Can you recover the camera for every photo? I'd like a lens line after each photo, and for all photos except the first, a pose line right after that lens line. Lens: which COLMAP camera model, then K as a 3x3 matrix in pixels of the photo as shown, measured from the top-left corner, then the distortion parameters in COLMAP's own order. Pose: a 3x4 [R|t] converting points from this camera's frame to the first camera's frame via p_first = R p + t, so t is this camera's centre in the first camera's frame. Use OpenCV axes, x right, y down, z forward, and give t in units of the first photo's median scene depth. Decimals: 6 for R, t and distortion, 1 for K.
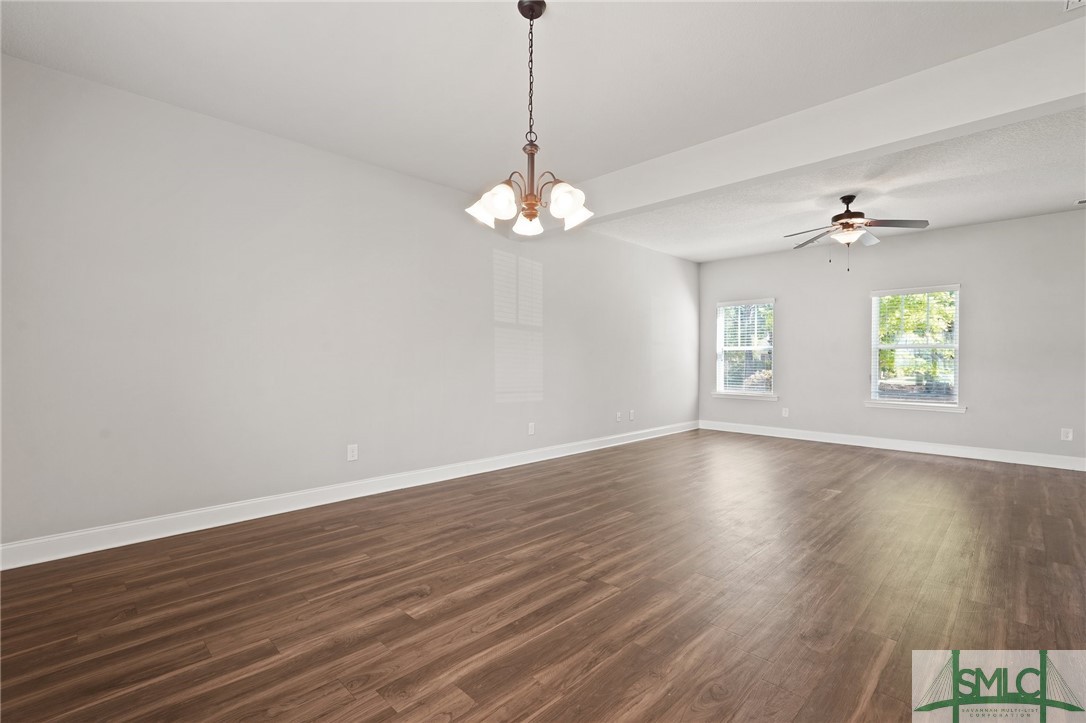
lens RADIAL K [[491.8, 0, 539.7], [0, 491.8, 364.0], [0, 0, 1]] dist [-0.010984, 0.006534]
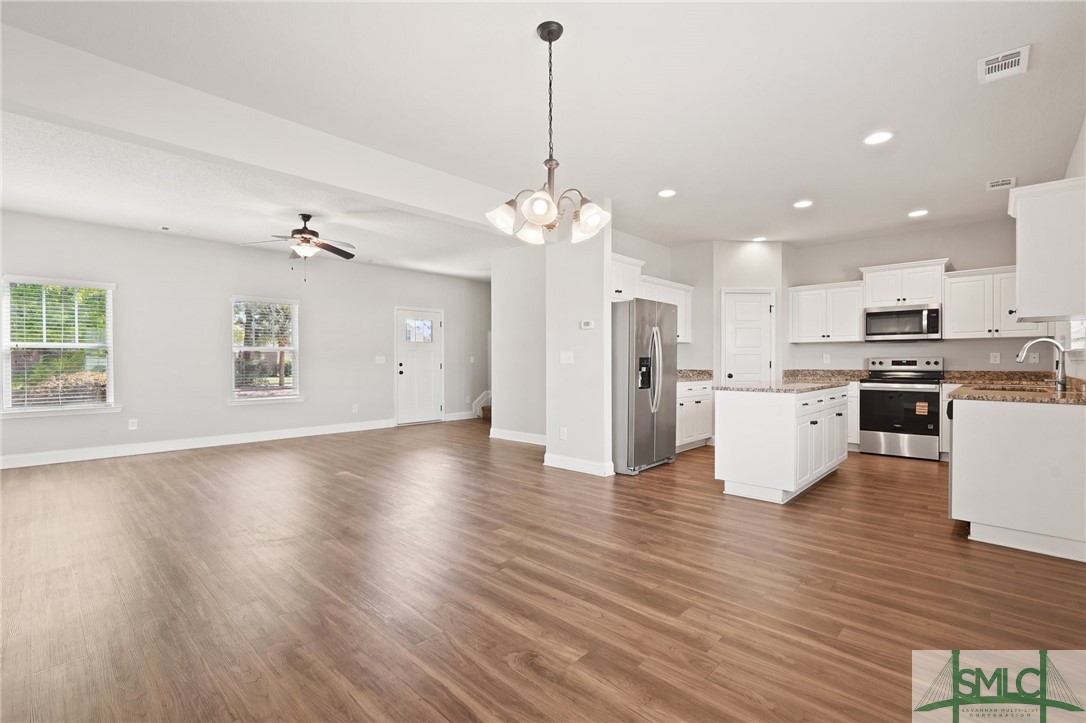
lens RADIAL K [[491.8, 0, 541.1], [0, 491.8, 363.6], [0, 0, 1]] dist [-0.010984, 0.006534]
pose [[-0.023667, -0.012009, 0.999648, -0.500892], [0.013350, 0.999835, 0.012327, -0.007917], [-0.999631, 0.013637, -0.023503, 0.482870]]
